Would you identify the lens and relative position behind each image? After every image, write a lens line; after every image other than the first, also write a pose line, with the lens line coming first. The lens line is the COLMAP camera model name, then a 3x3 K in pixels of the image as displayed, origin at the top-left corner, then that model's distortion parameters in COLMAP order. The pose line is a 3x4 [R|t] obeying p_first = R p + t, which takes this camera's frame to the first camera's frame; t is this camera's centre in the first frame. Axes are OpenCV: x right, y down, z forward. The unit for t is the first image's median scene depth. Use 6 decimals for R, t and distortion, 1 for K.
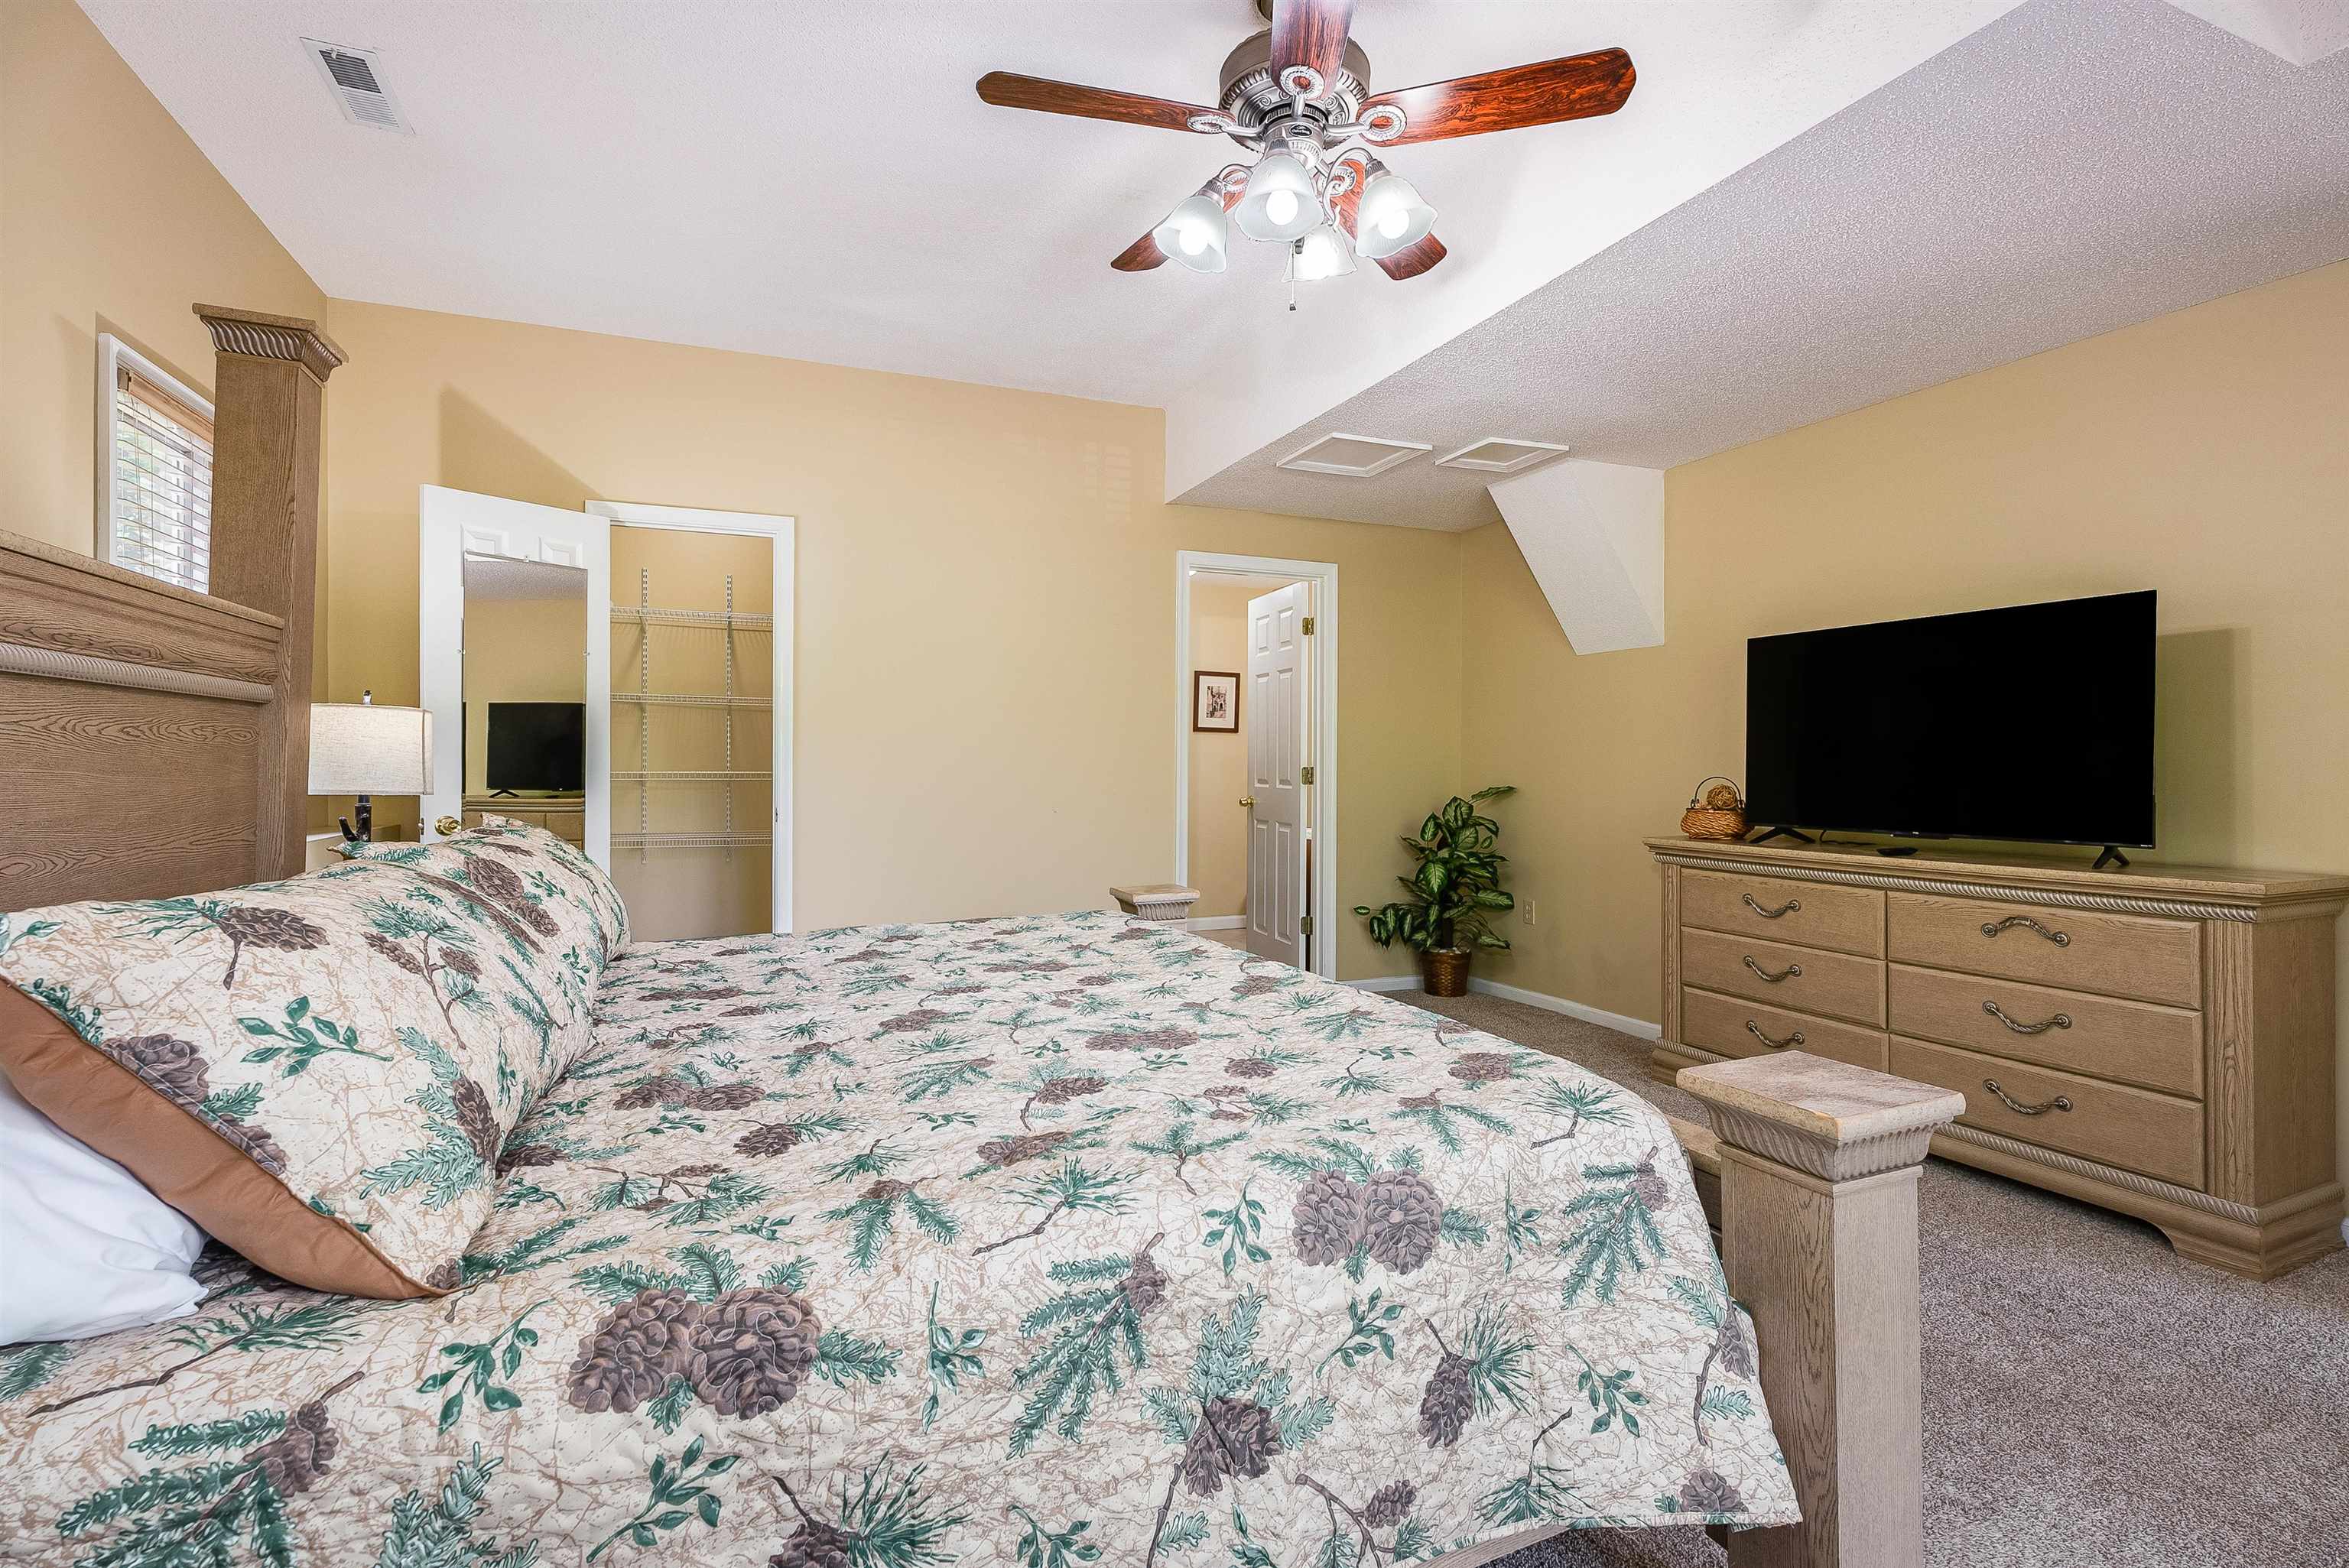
lens RADIAL K [[1066.4, 0, 1174.5], [0, 1066.4, 784.0], [0, 0, 1]] dist [-0.000275, -0.000068]
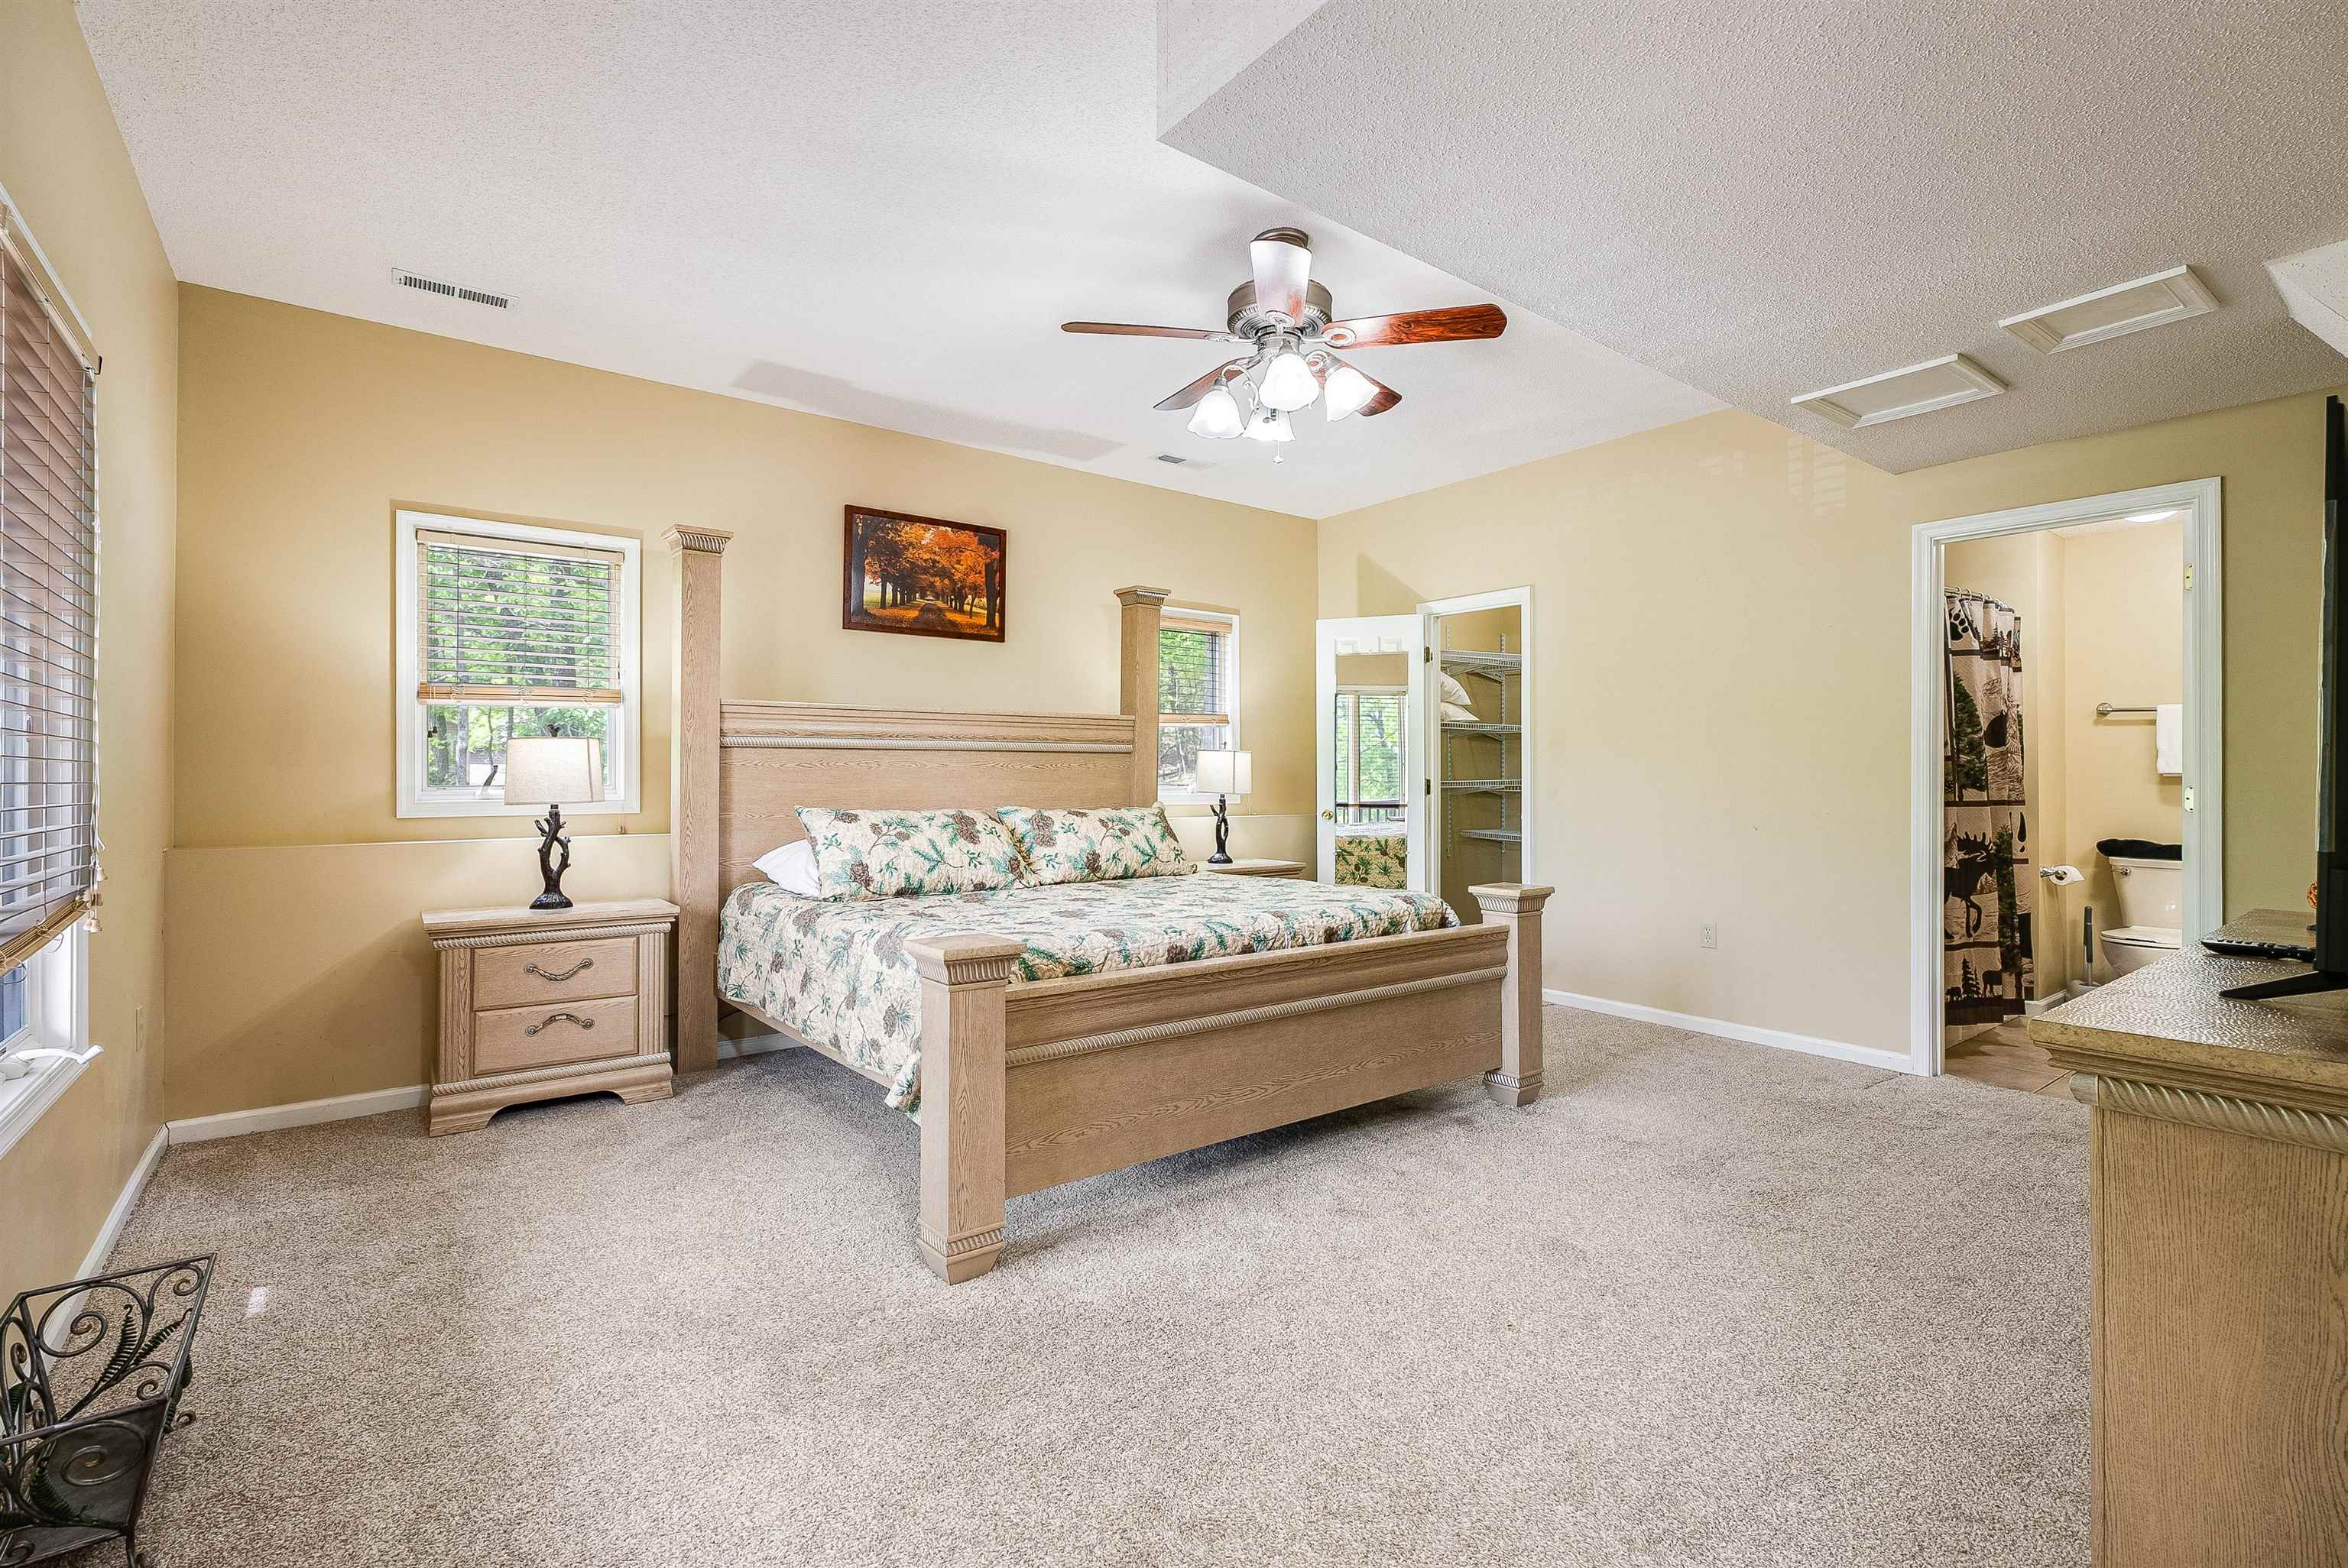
lens RADIAL K [[1065.9, 0, 1174.0], [0, 1065.9, 784.0], [0, 0, 1]] dist [-0.000275, -0.000068]
pose [[0.274209, -0.000542, -0.961670, 0.832392], [-0.015392, 0.999869, -0.004952, 0.001342], [0.961547, 0.016160, 0.274165, 0.265257]]
